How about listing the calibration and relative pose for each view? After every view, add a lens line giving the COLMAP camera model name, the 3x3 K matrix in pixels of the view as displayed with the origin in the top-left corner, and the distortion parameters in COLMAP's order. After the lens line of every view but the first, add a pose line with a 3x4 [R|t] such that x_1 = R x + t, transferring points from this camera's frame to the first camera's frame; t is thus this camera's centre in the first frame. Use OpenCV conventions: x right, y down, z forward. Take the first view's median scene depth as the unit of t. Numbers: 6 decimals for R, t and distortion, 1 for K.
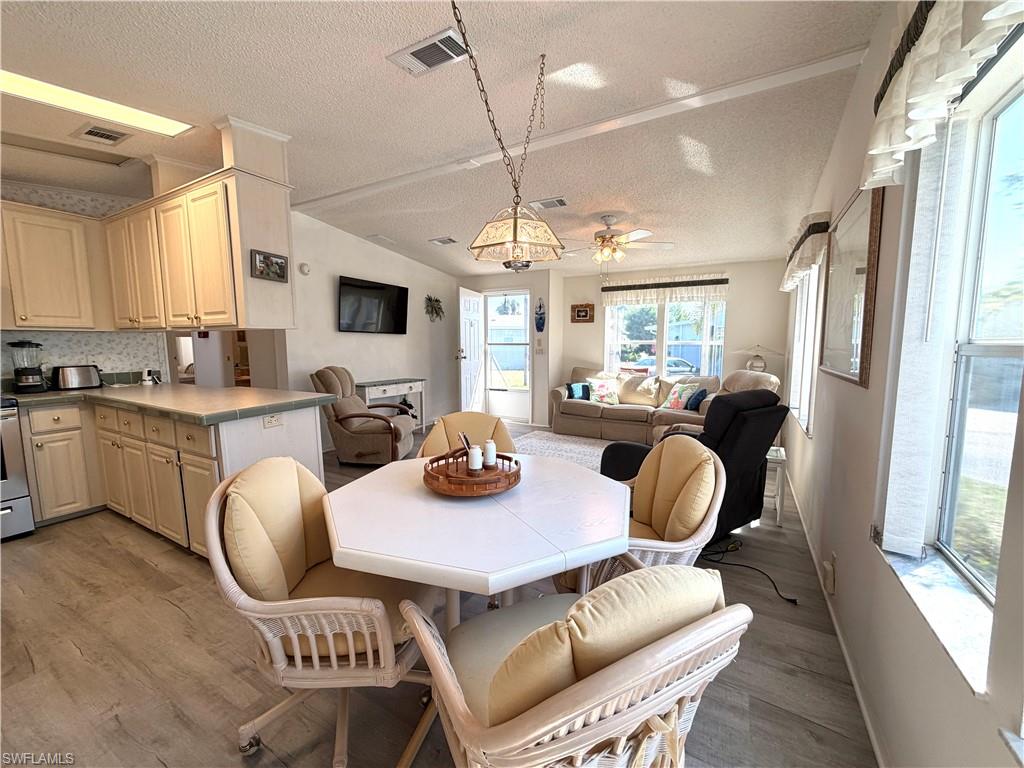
lens RADIAL K [[408.8, 0, 509.7], [0, 408.8, 385.7], [0, 0, 1]] dist [-0.000312, 0.000210]
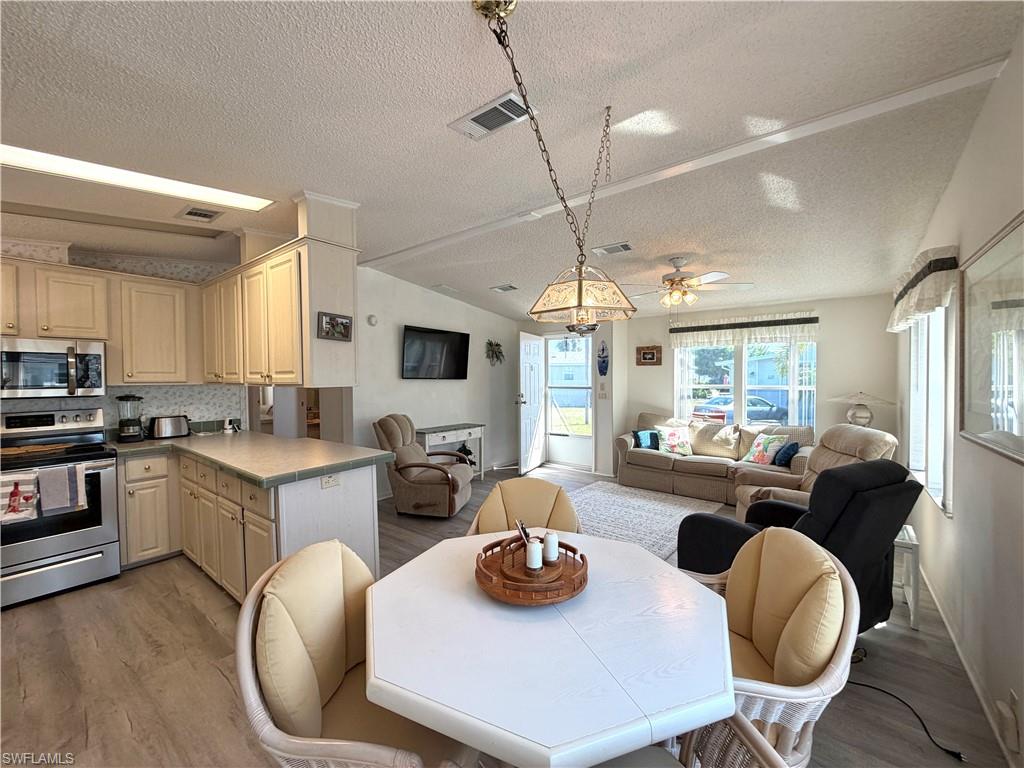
lens RADIAL K [[408.8, 0, 509.5], [0, 408.8, 385.4], [0, 0, 1]] dist [-0.000312, 0.000210]
pose [[0.989142, -0.001737, -0.146955, -0.004676], [-0.010878, 0.996322, -0.084997, -0.057829], [0.146562, 0.085673, 0.985485, 0.061600]]
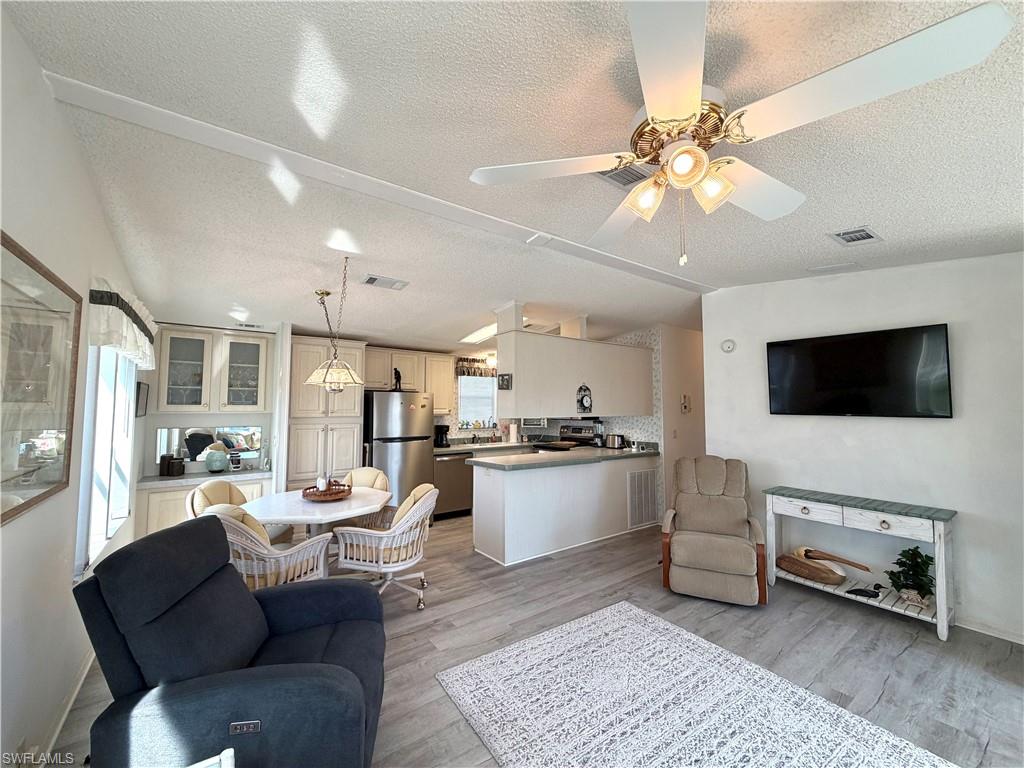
lens RADIAL K [[408.8, 0, 510.8], [0, 408.8, 383.0], [0, 0, 1]] dist [-0.000312, 0.000210]
pose [[-0.406647, -0.054800, -0.911940, 0.863940], [-0.095673, 0.995265, -0.017145, -0.236593], [0.908562, 0.080276, -0.409965, 1.564424]]
